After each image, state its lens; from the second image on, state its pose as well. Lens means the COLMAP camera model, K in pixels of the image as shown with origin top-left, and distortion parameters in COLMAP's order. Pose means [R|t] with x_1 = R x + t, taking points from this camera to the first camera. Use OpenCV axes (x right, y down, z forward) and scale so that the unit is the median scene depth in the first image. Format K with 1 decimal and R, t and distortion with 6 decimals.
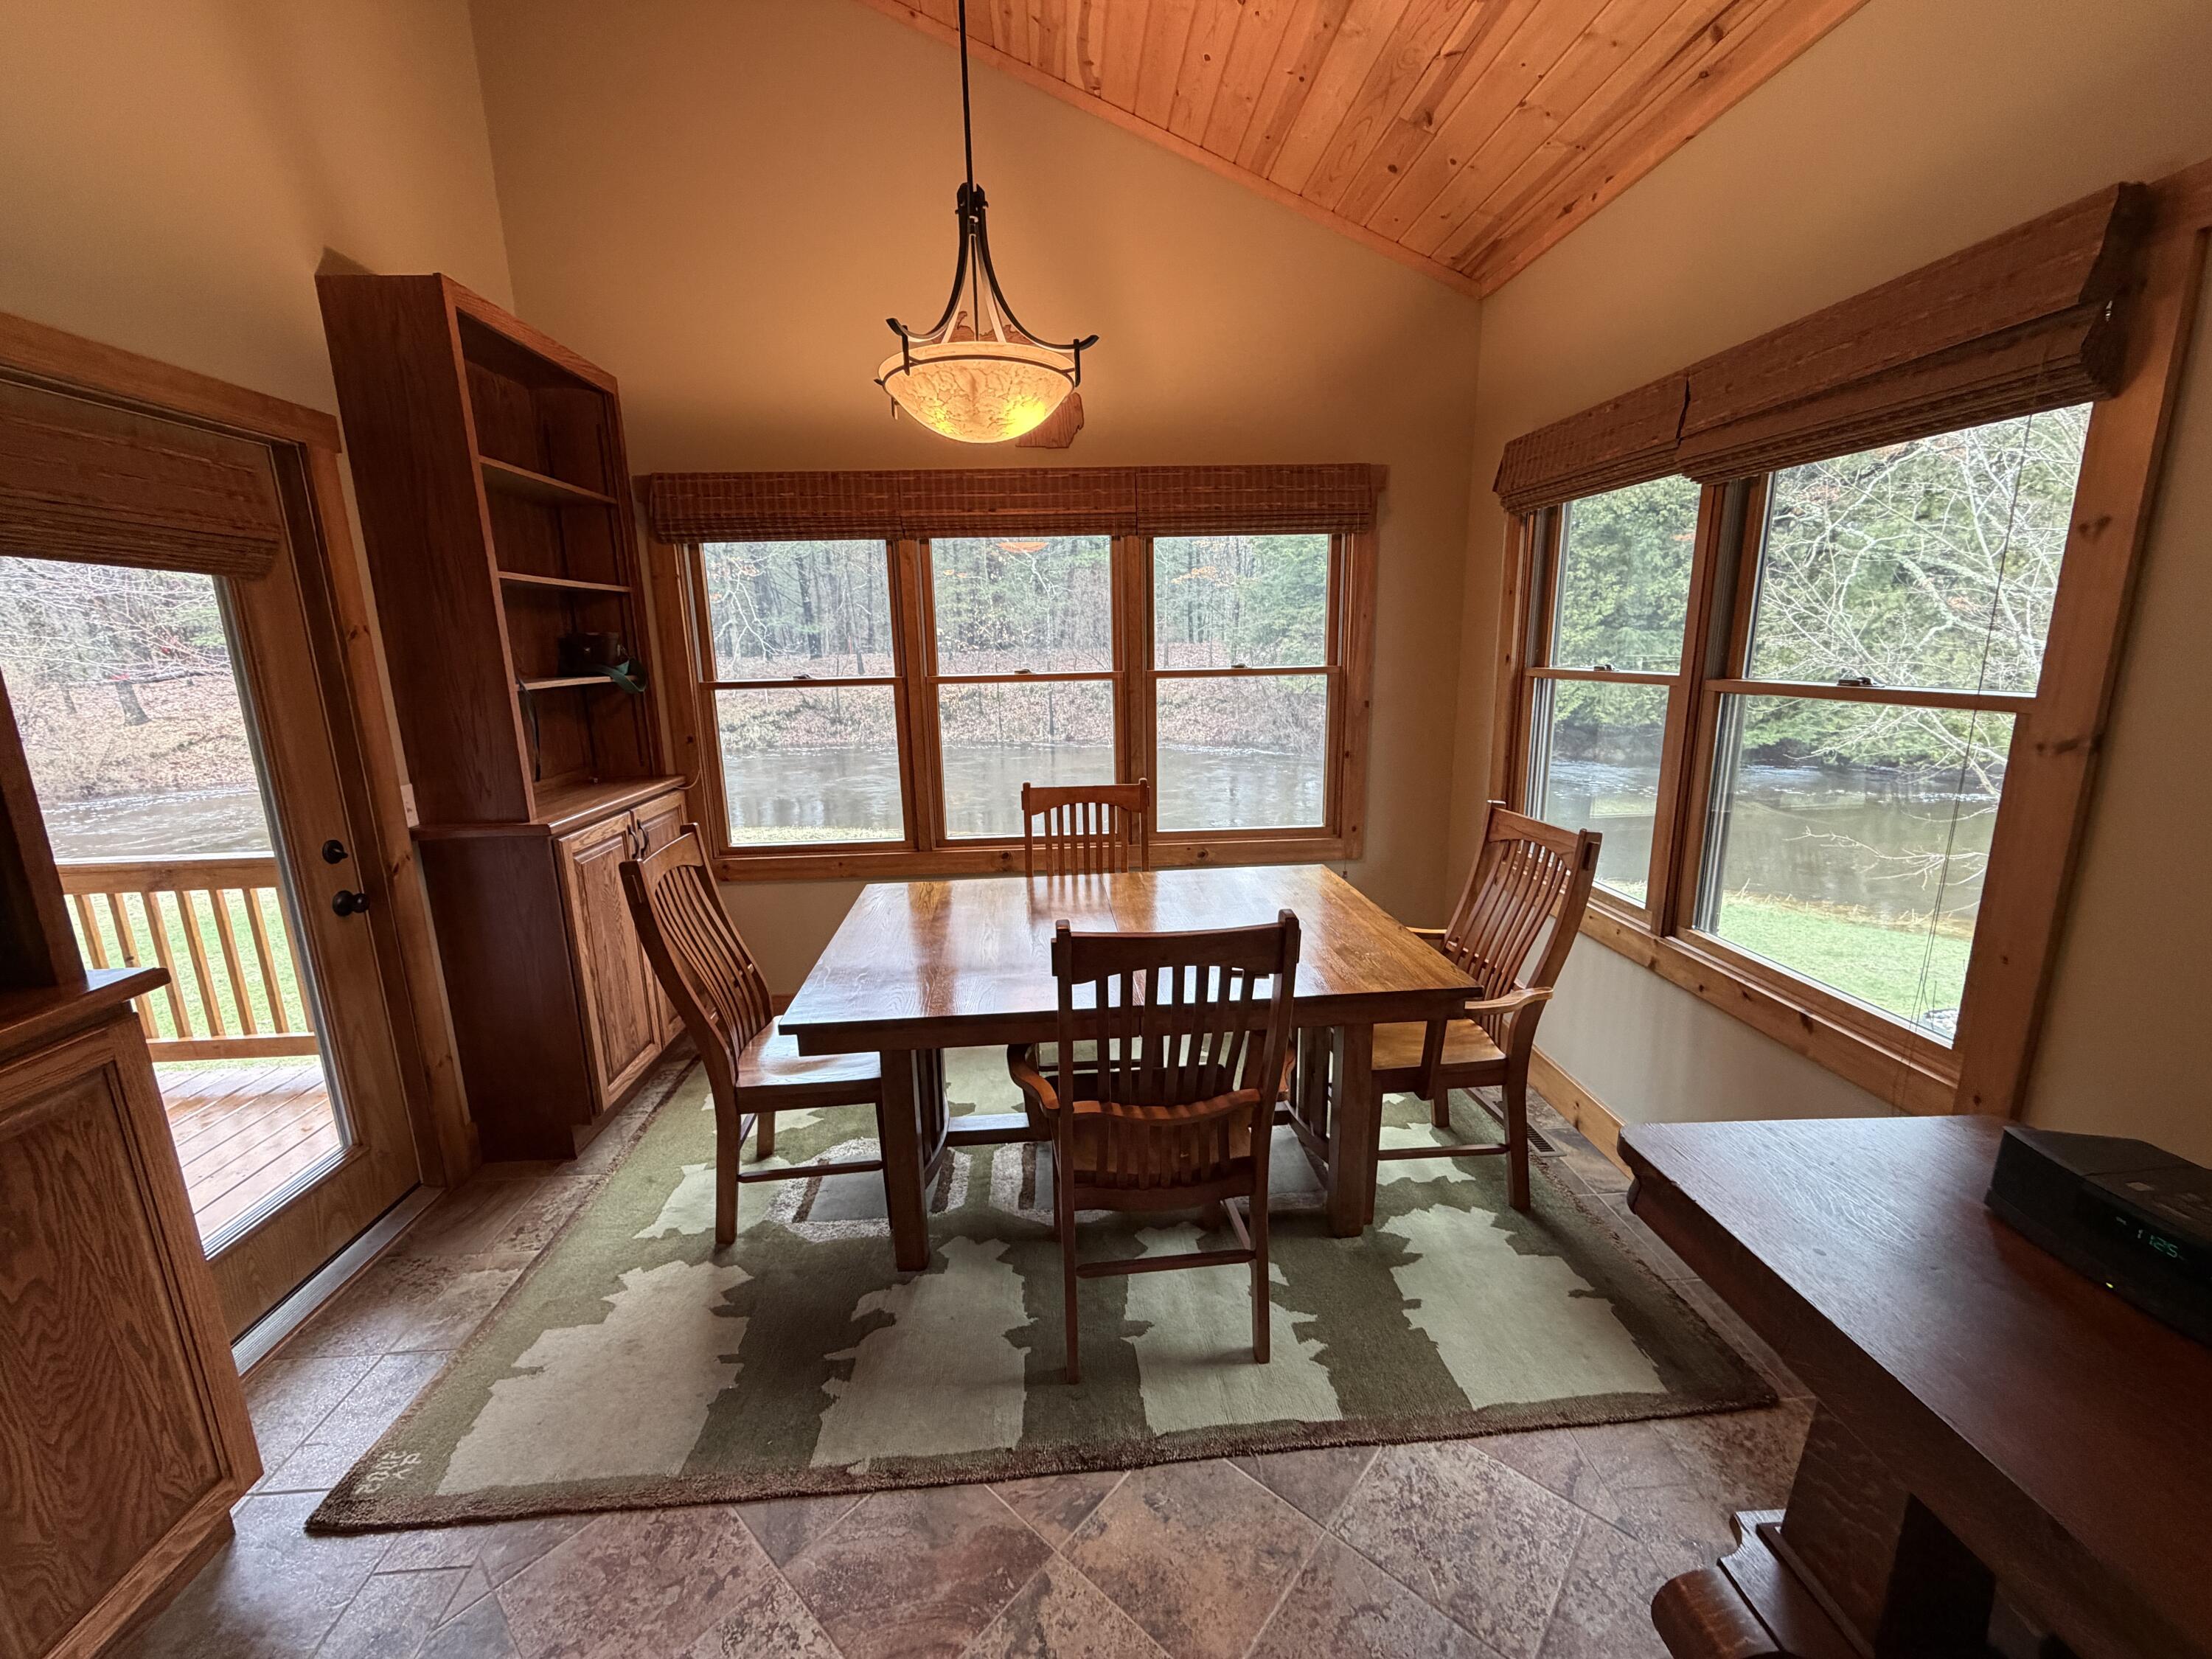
lens RADIAL K [[879.9, 0, 1096.0], [0, 879.9, 826.9], [0, 0, 1]] dist [0.001197, 0.000299]
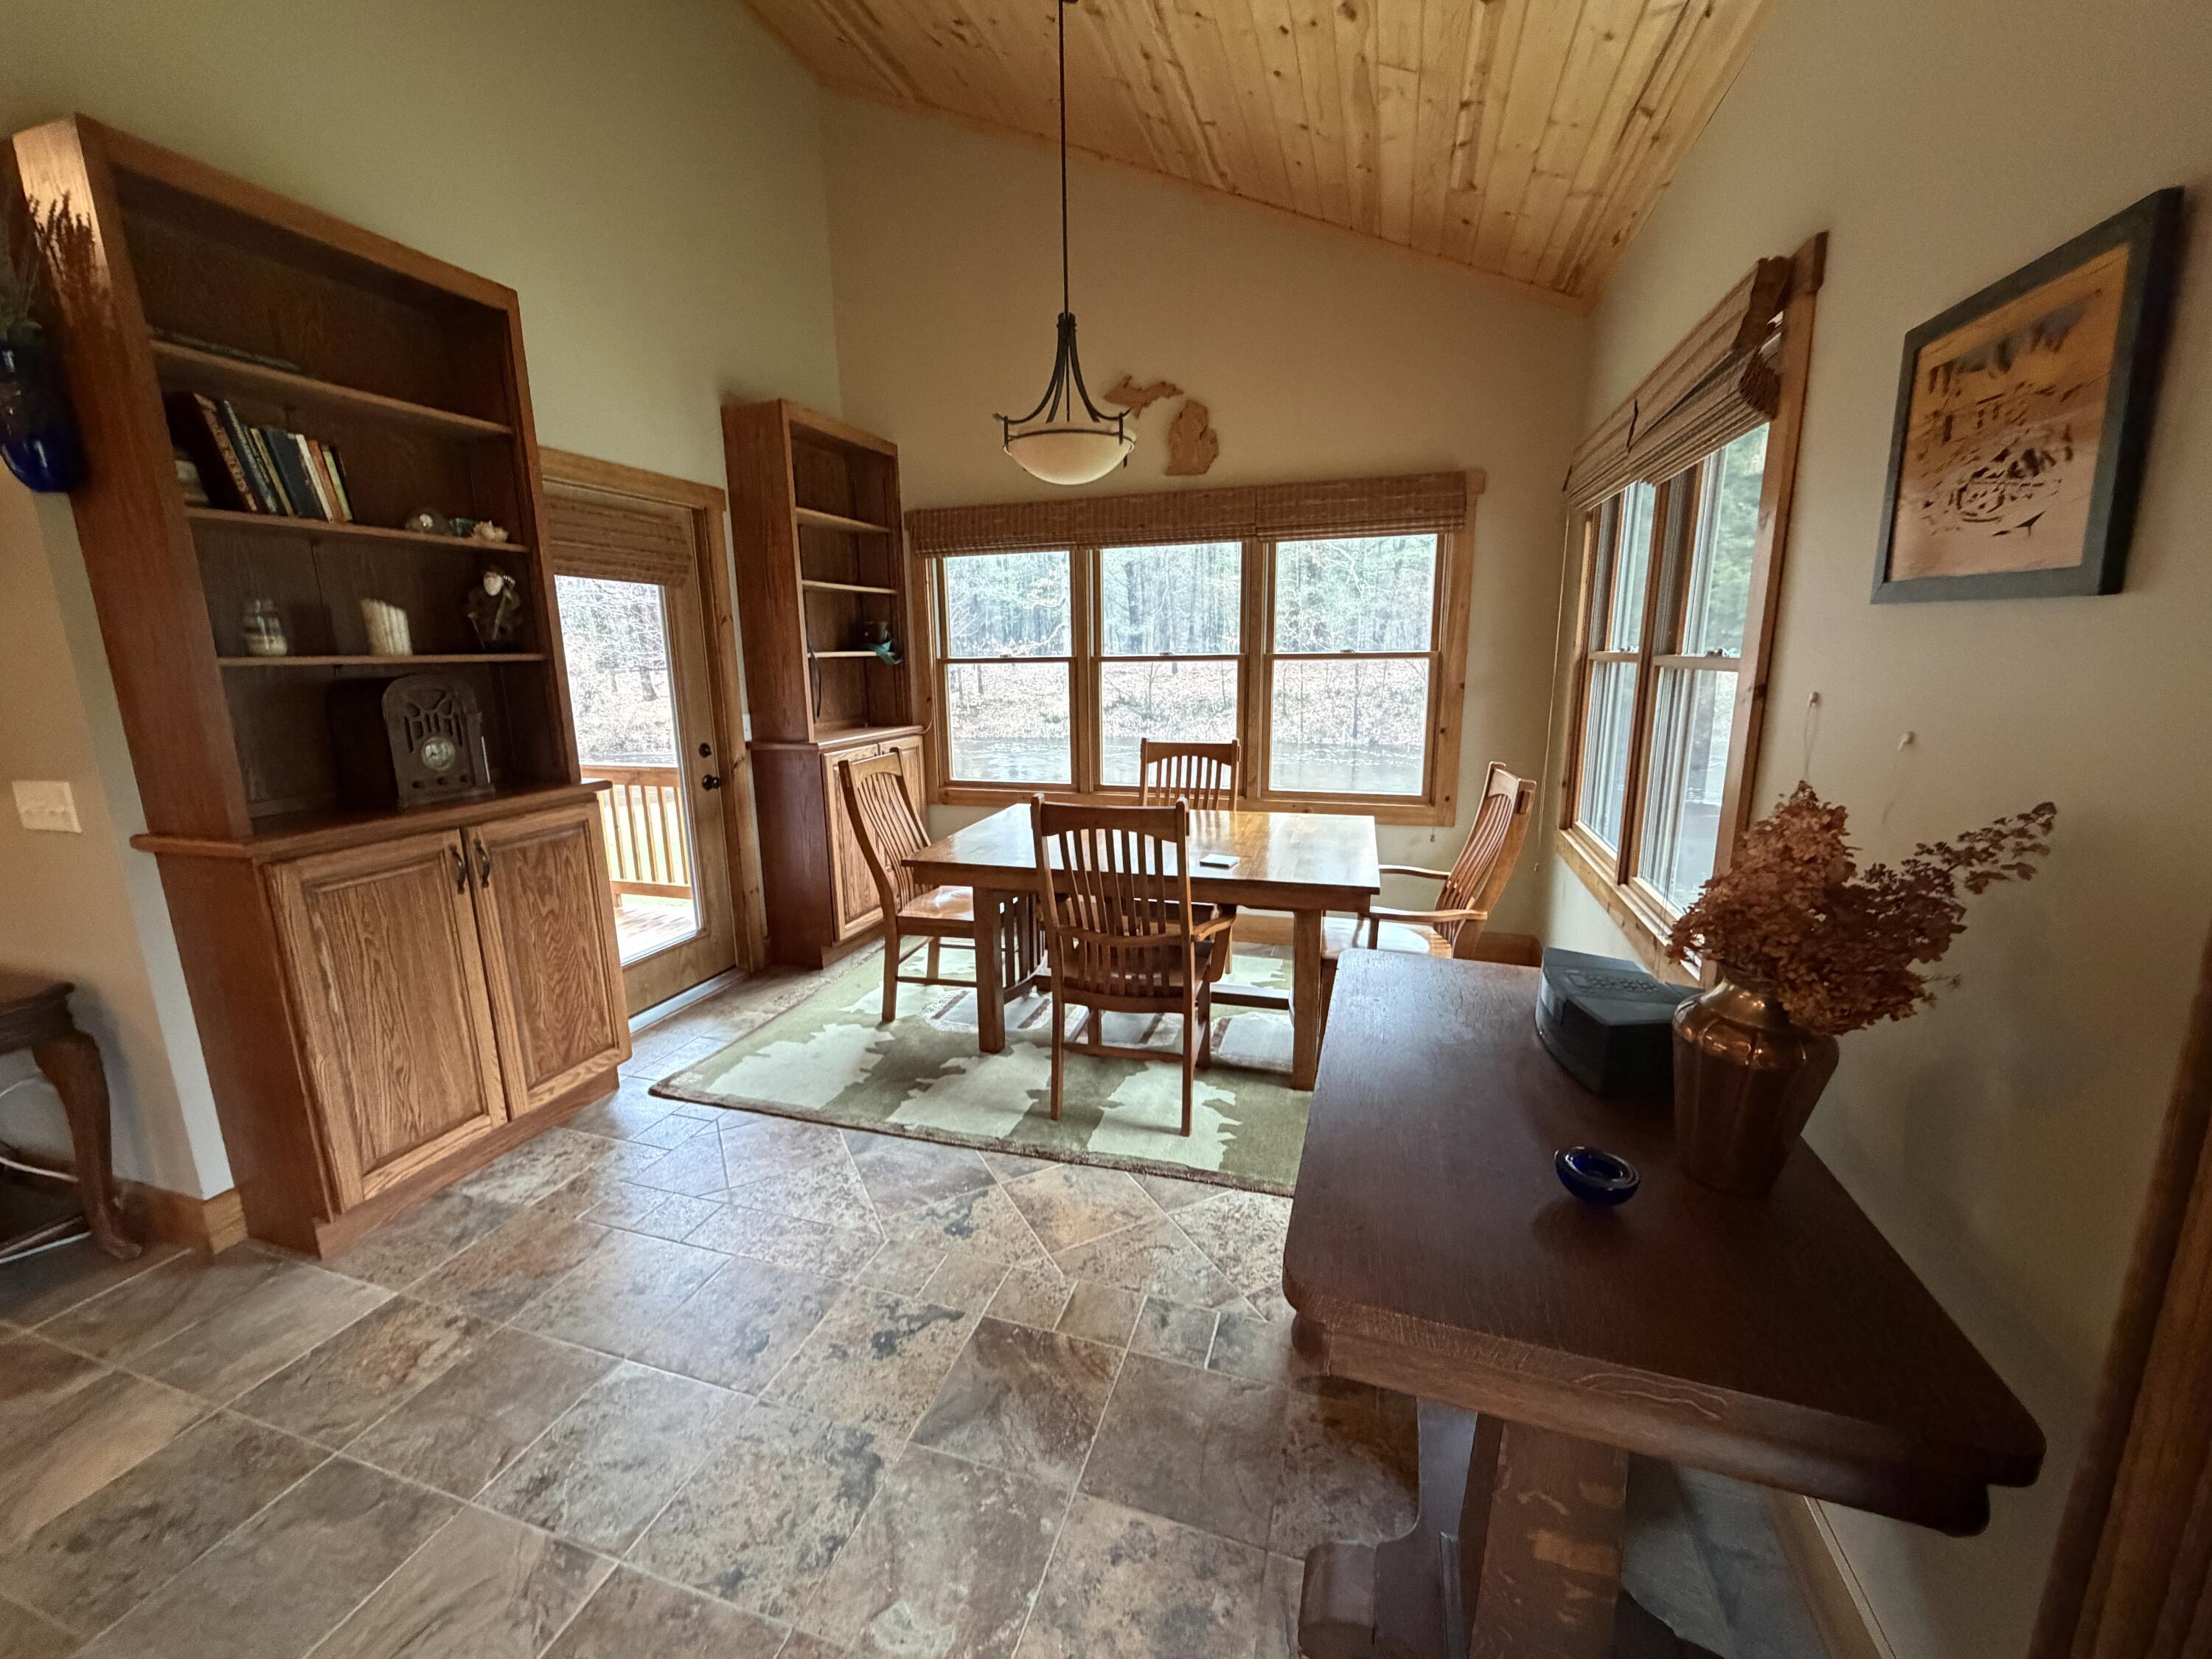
lens RADIAL K [[879.9, 0, 1095.7], [0, 879.9, 825.7], [0, 0, 1]] dist [0.001197, 0.000299]
pose [[0.934658, 0.078488, -0.346776, 0.409586], [-0.080041, 0.996743, 0.009867, 0.093740], [0.346421, 0.018534, 0.937896, -0.298826]]
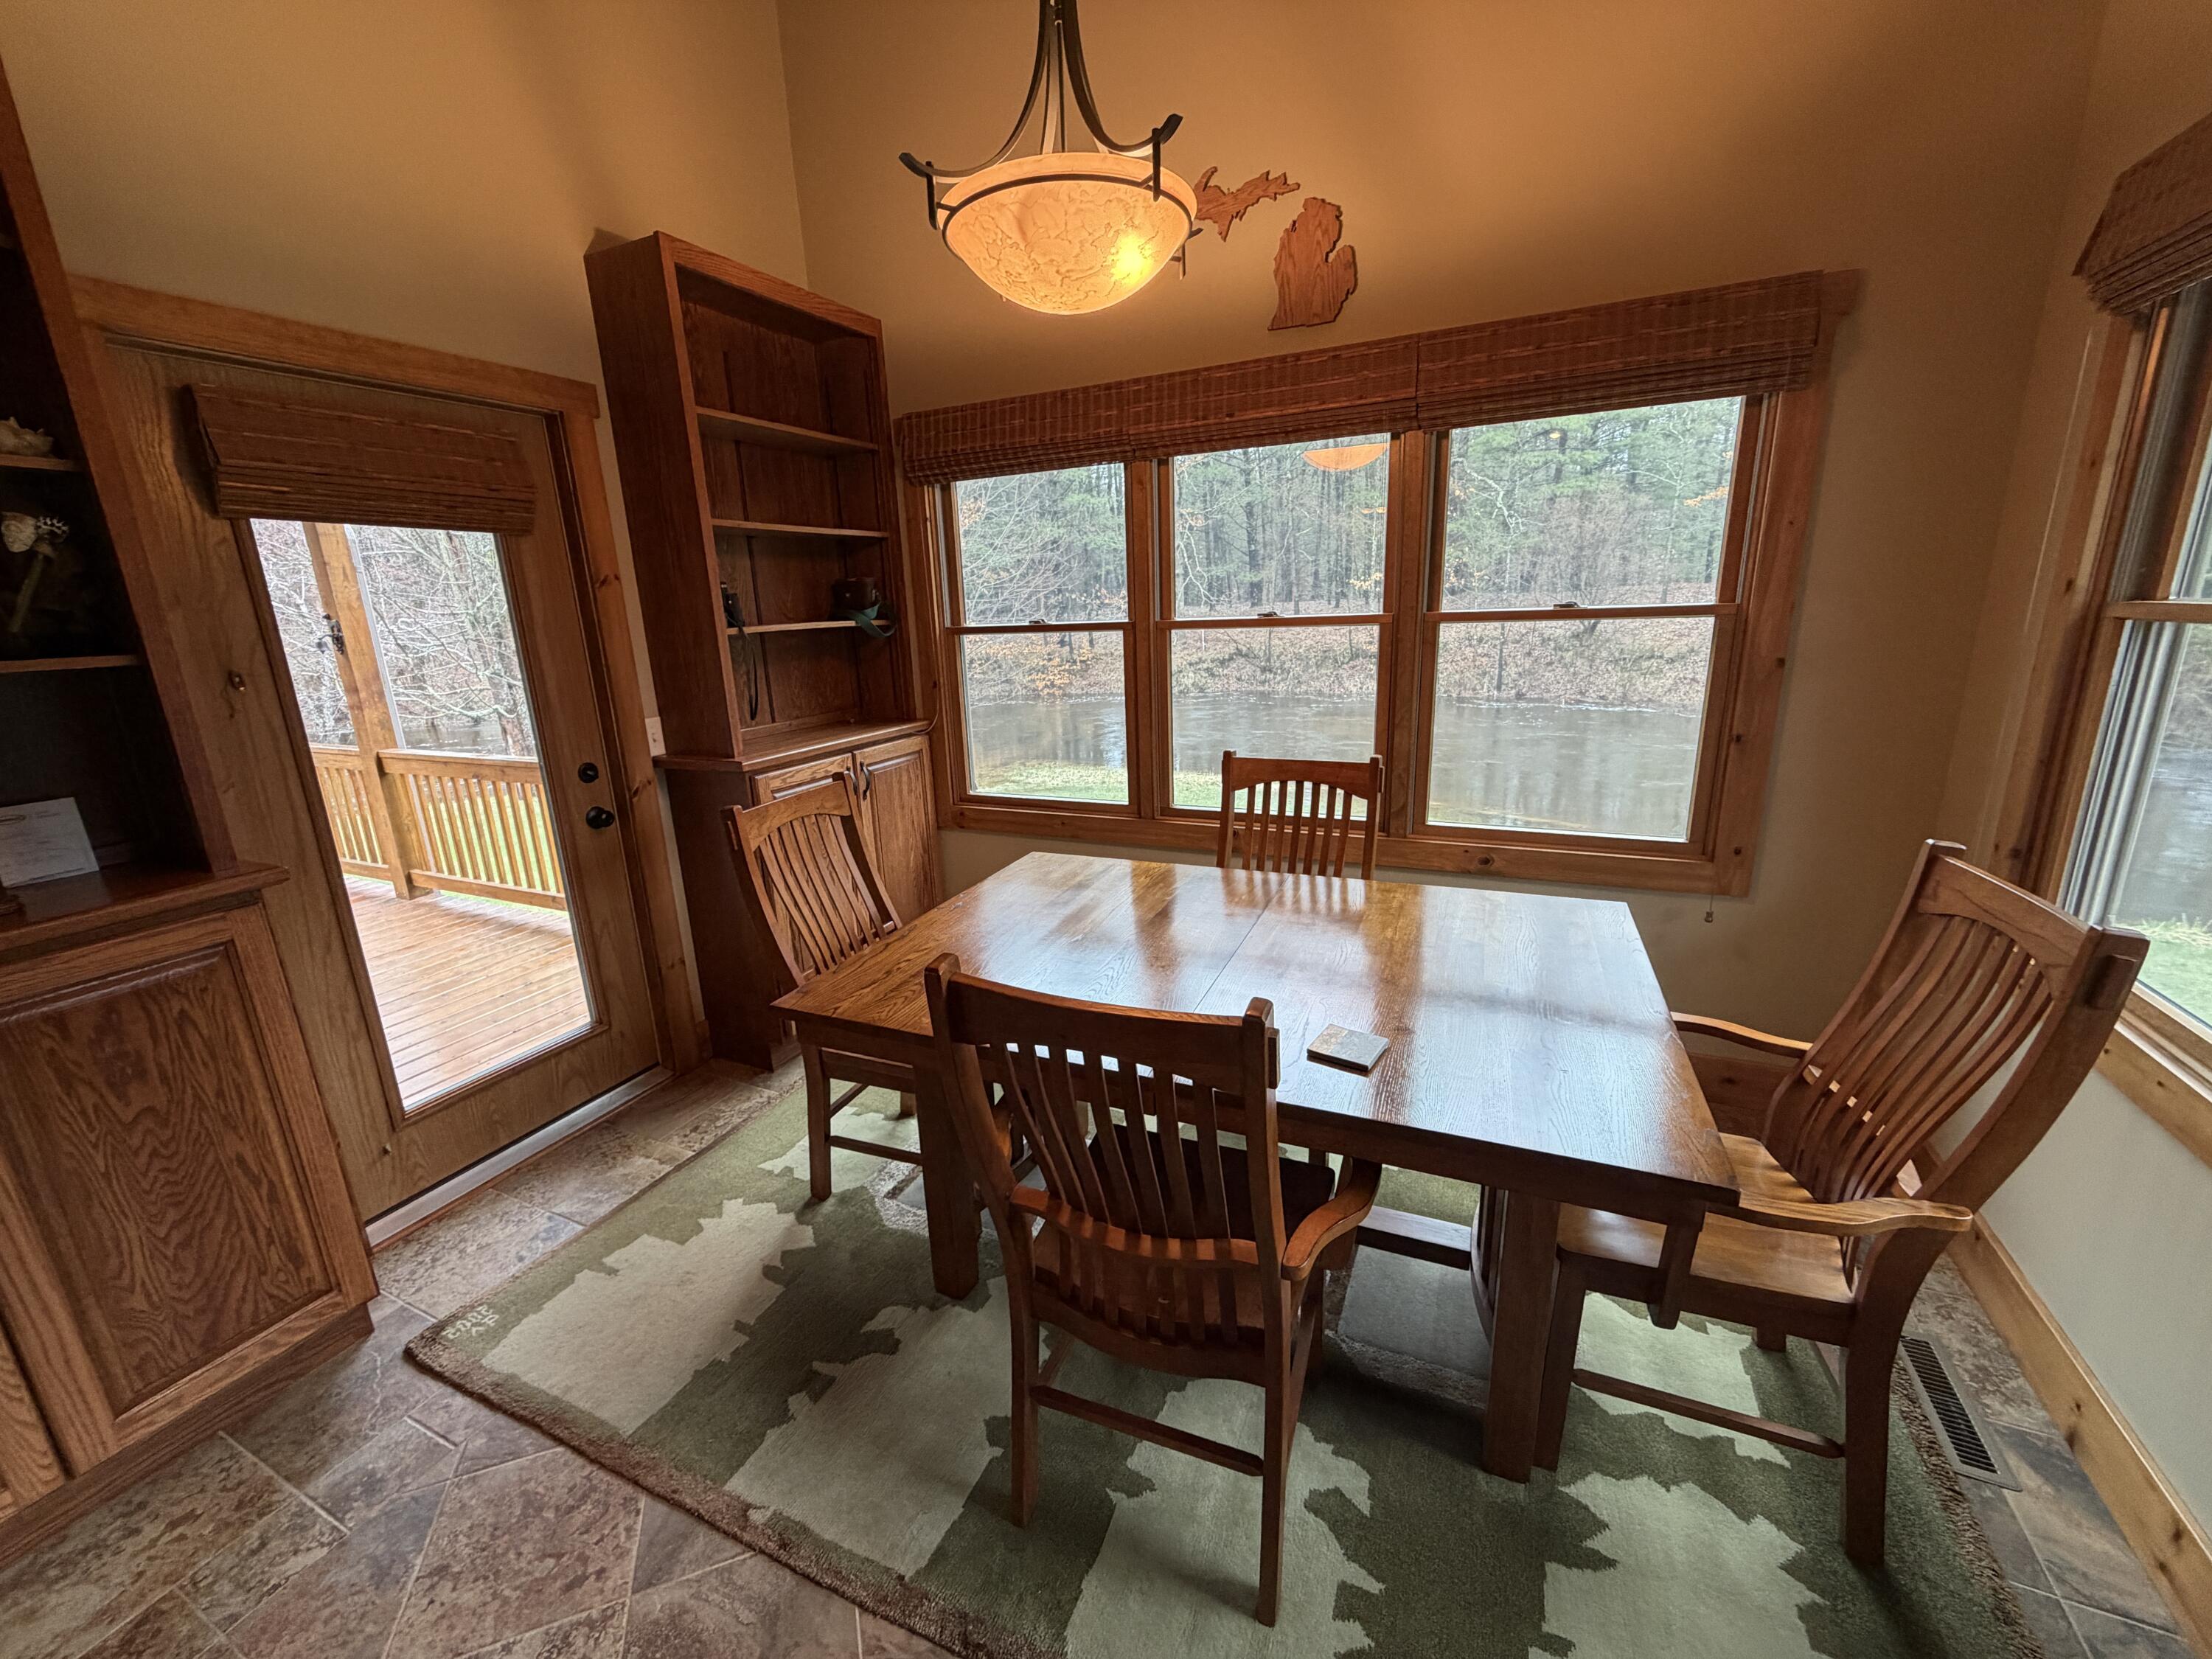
lens RADIAL K [[879.9, 0, 1096.0], [0, 879.9, 827.7], [0, 0, 1]] dist [0.001197, 0.000299]
pose [[0.879947, 0.107198, -0.462820, 0.265248], [-0.080506, 0.993767, 0.077112, -0.042788], [0.468201, -0.030595, 0.883092, 0.283152]]
